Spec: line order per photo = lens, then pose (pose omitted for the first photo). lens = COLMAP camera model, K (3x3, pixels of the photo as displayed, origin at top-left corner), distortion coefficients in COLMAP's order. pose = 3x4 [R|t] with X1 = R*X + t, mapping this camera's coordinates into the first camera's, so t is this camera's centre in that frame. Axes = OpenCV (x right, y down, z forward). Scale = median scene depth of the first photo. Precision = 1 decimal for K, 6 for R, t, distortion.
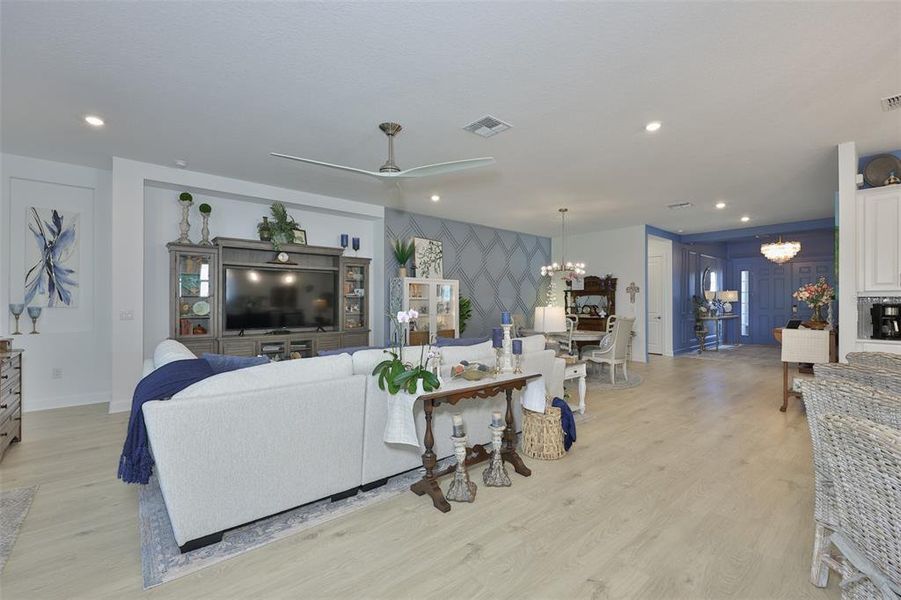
lens RADIAL K [[385.0, 0, 452.3], [0, 385.0, 302.6], [0, 0, 1]] dist [-0.001568, -0.000235]
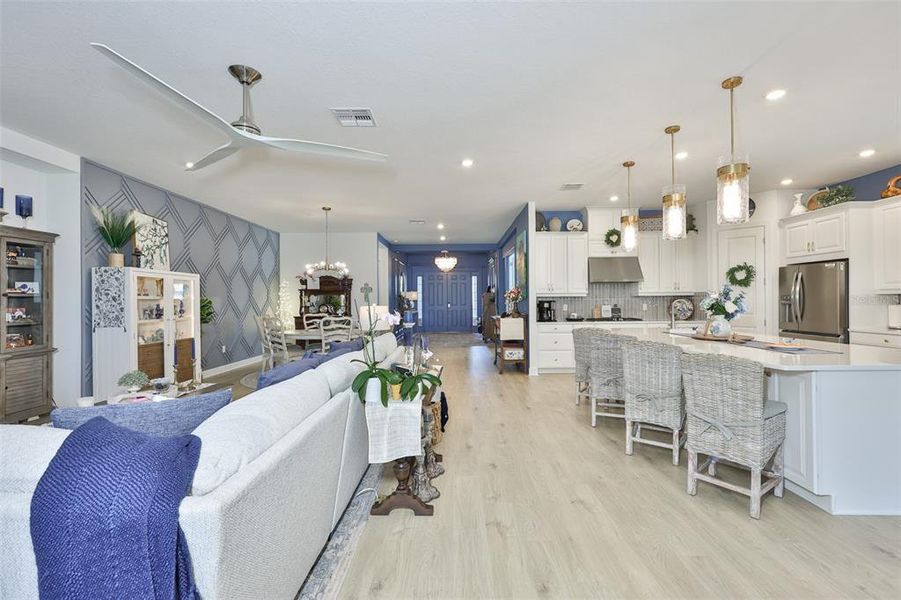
lens RADIAL K [[386.8, 0, 449.9], [0, 386.8, 298.2], [0, 0, 1]] dist [0.000506, 0.000067]
pose [[0.664004, -0.001683, 0.747727, -0.278754], [0.008824, 0.999945, -0.005585, -0.001470], [-0.747677, 0.010307, 0.663983, 0.115821]]
